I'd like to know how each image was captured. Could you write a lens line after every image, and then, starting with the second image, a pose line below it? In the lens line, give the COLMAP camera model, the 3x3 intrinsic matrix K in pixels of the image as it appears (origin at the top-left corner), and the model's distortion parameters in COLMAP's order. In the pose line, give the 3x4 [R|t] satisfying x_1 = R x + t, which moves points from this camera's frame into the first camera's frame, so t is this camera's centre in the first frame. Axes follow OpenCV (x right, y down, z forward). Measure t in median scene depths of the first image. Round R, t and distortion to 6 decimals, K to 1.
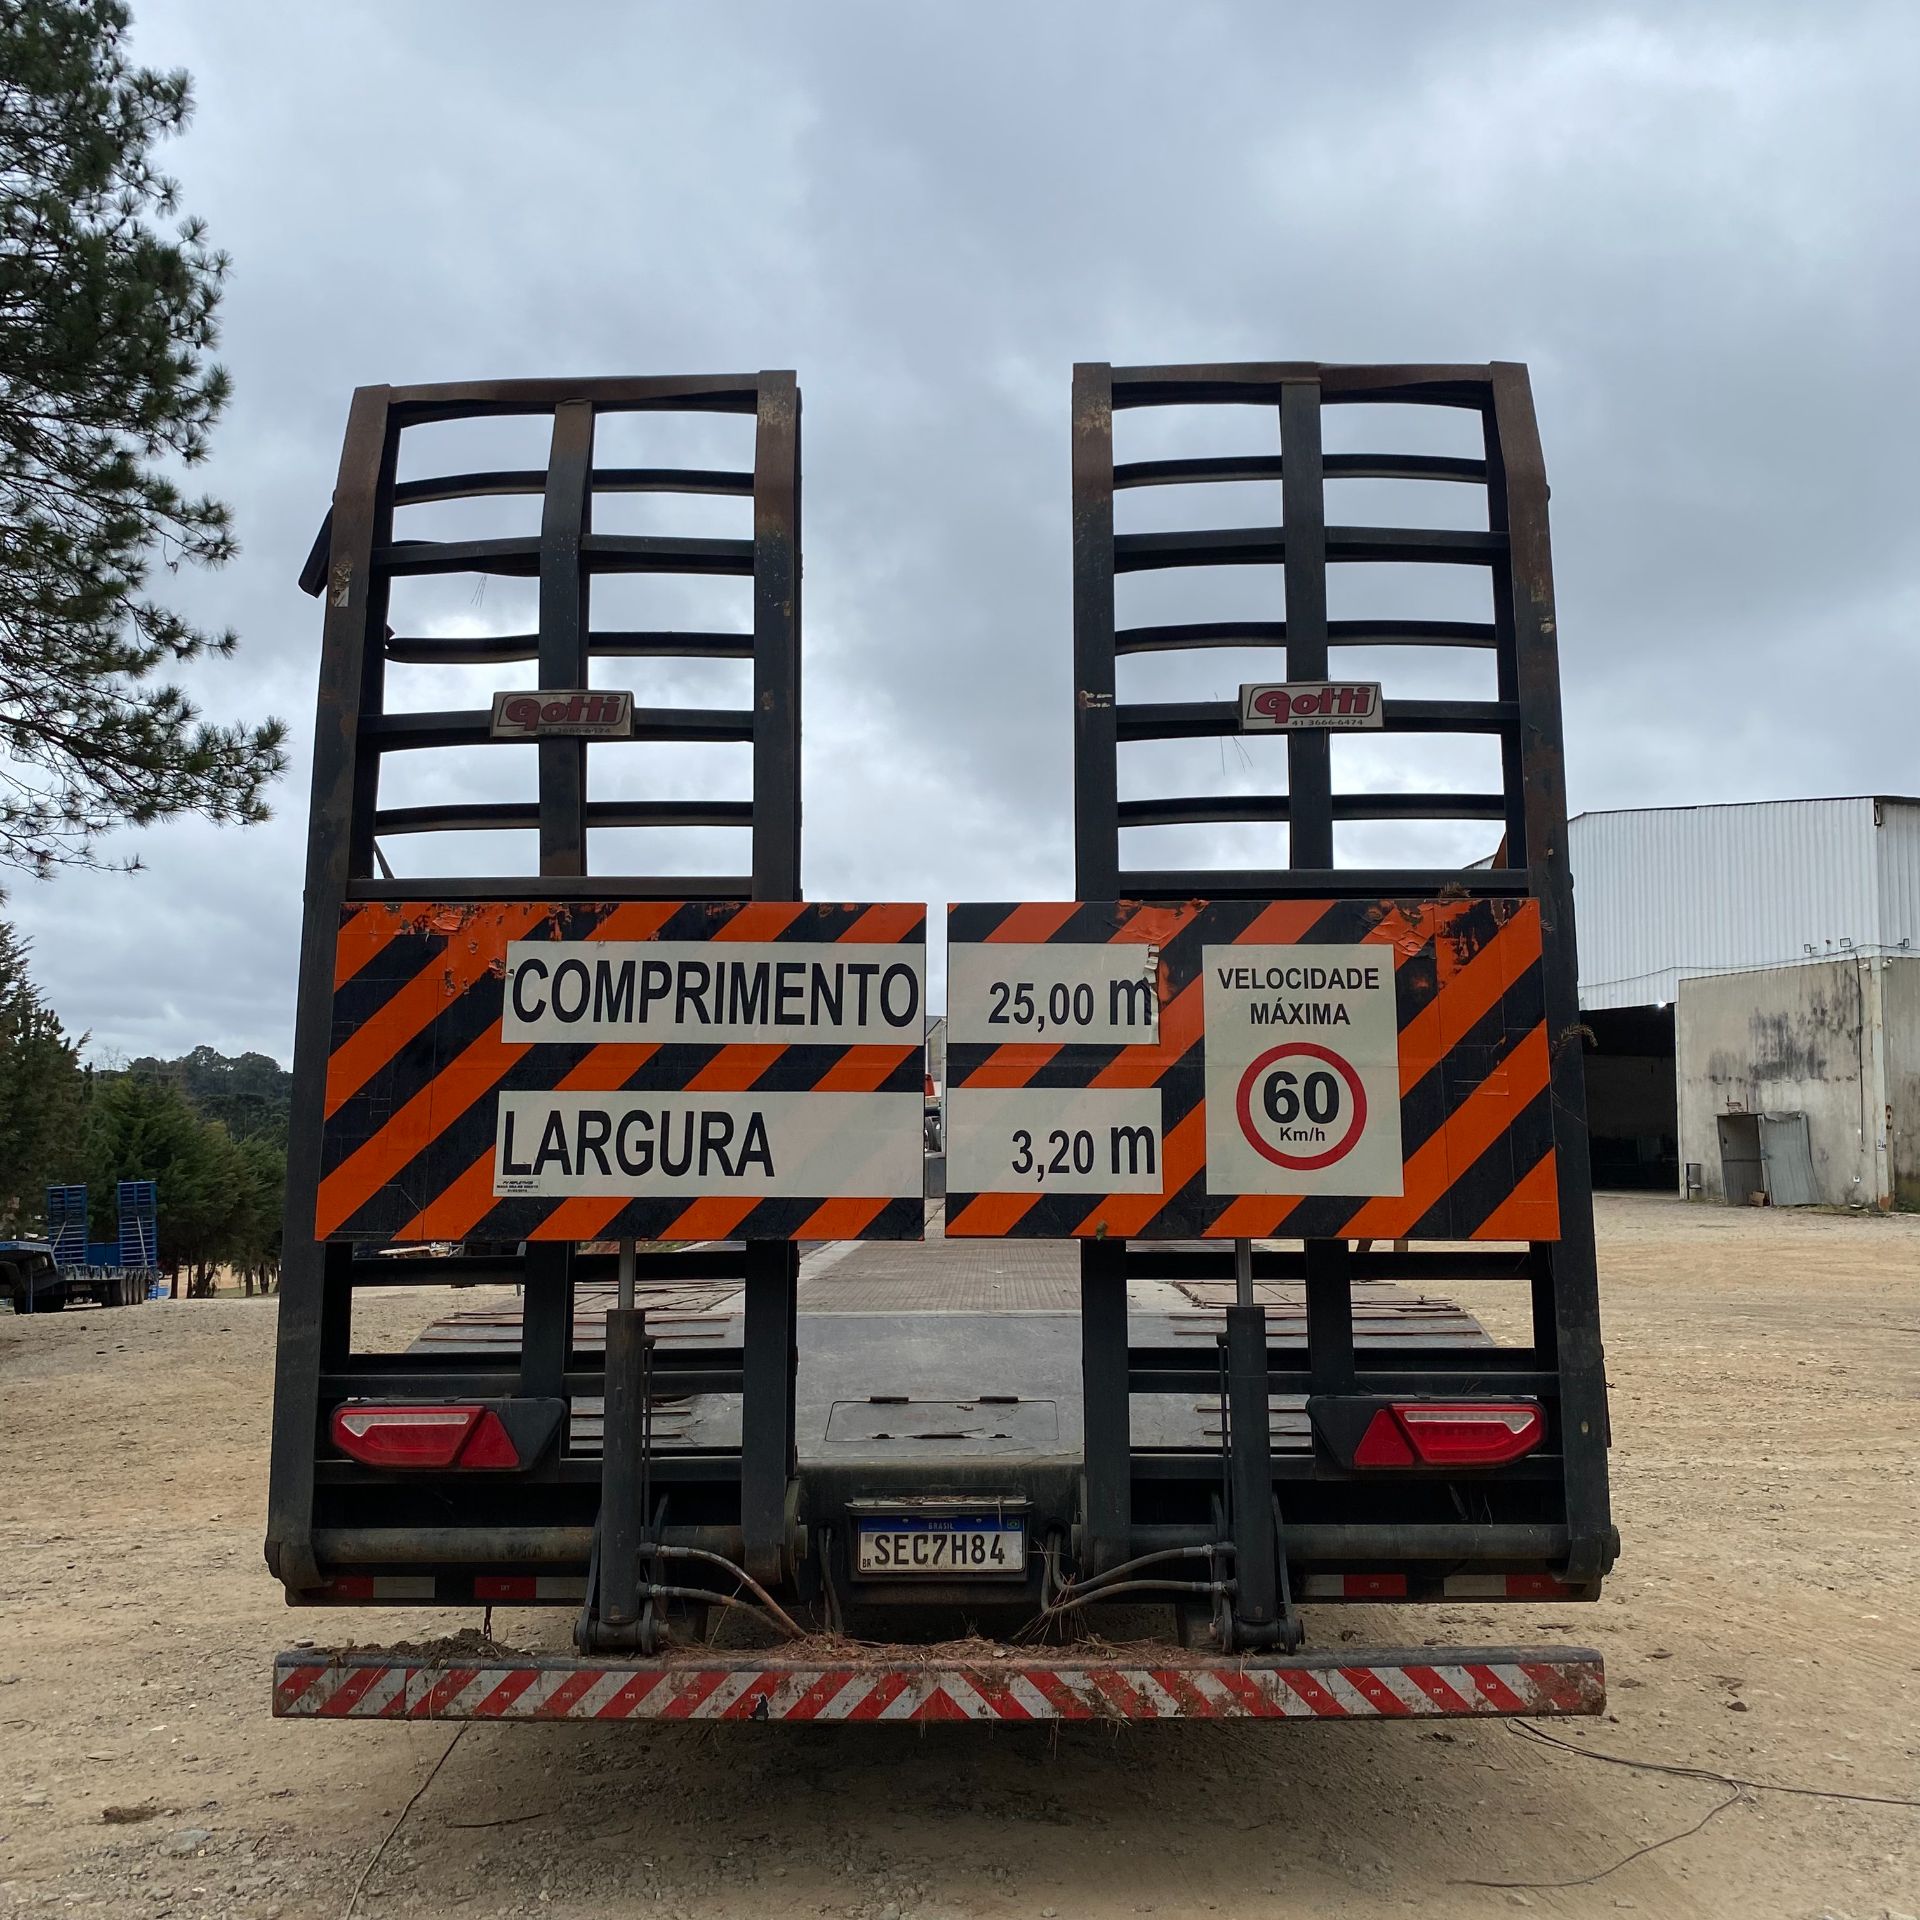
lens RADIAL K [[1964.0, 0, 929.4], [0, 1964.0, 883.2], [0, 0, 1]] dist [0.148330, -0.297304]
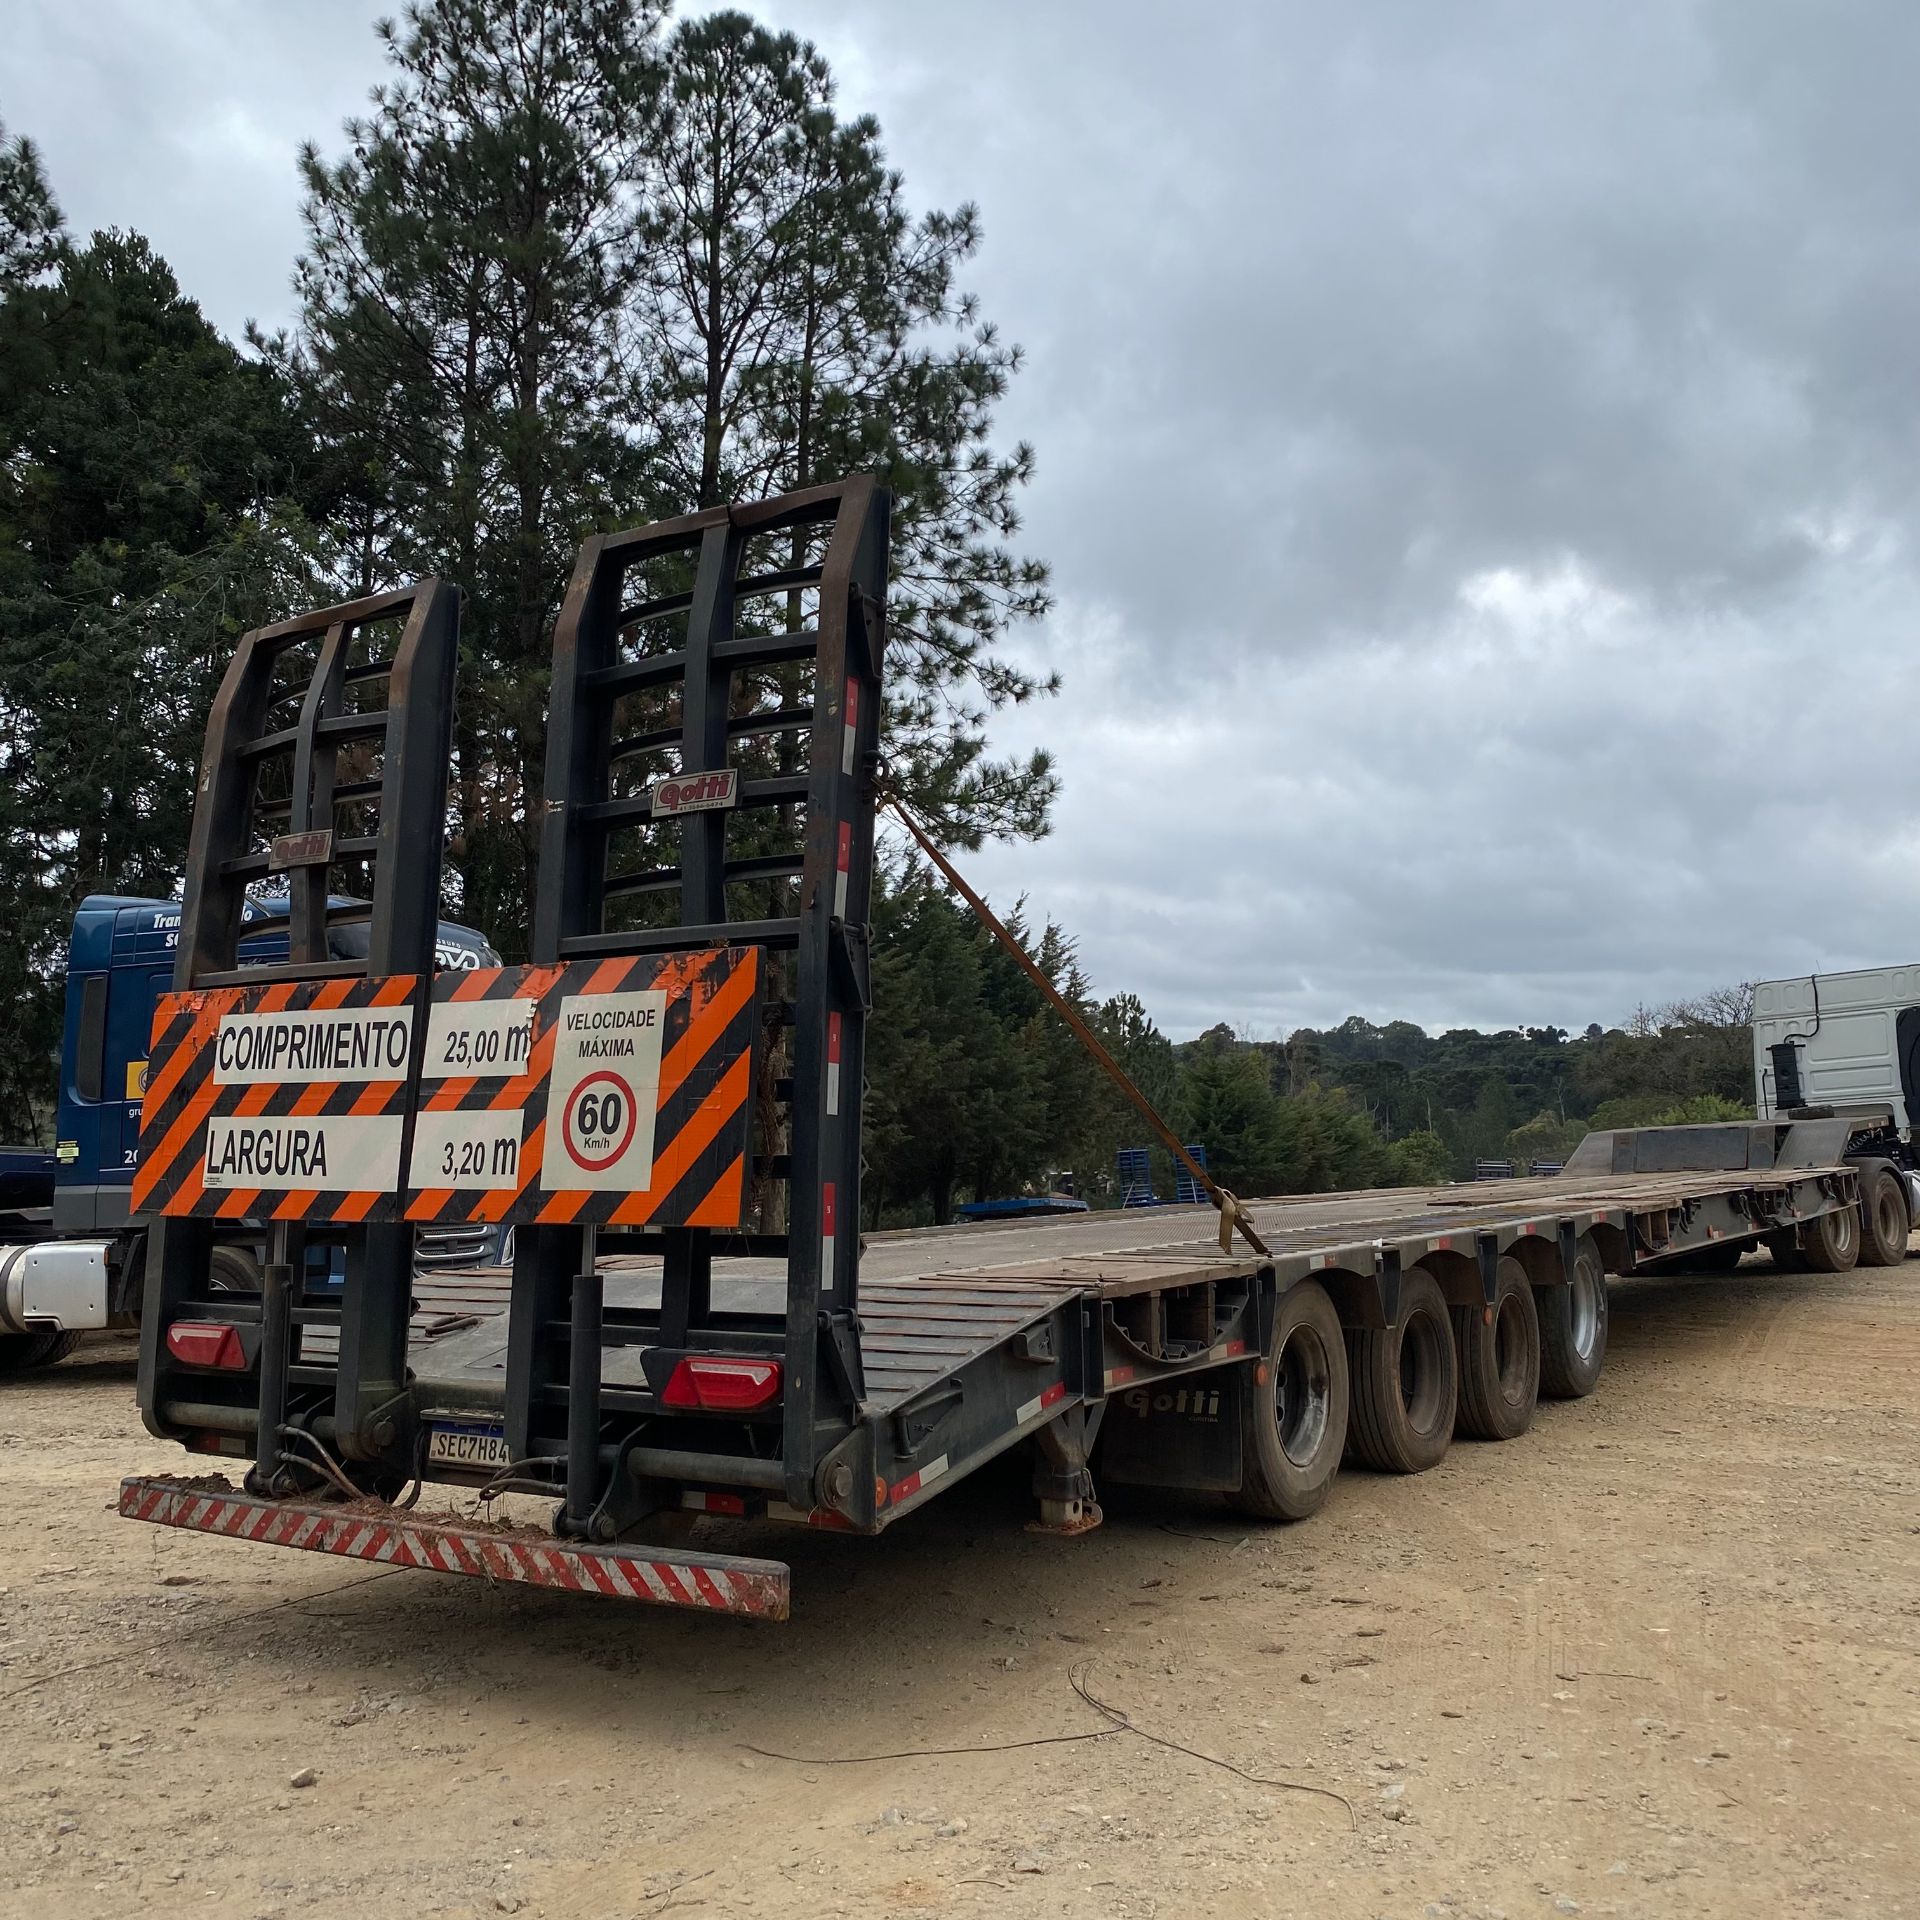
lens RADIAL K [[1964.0, 0, 929.4], [0, 1964.0, 883.2], [0, 0, 1]] dist [0.148330, -0.297304]
pose [[0.823652, -0.076134, -0.561961, 1.082270], [0.086659, 0.996206, -0.007952, -0.011700], [0.560435, -0.042149, 0.827125, 0.067645]]
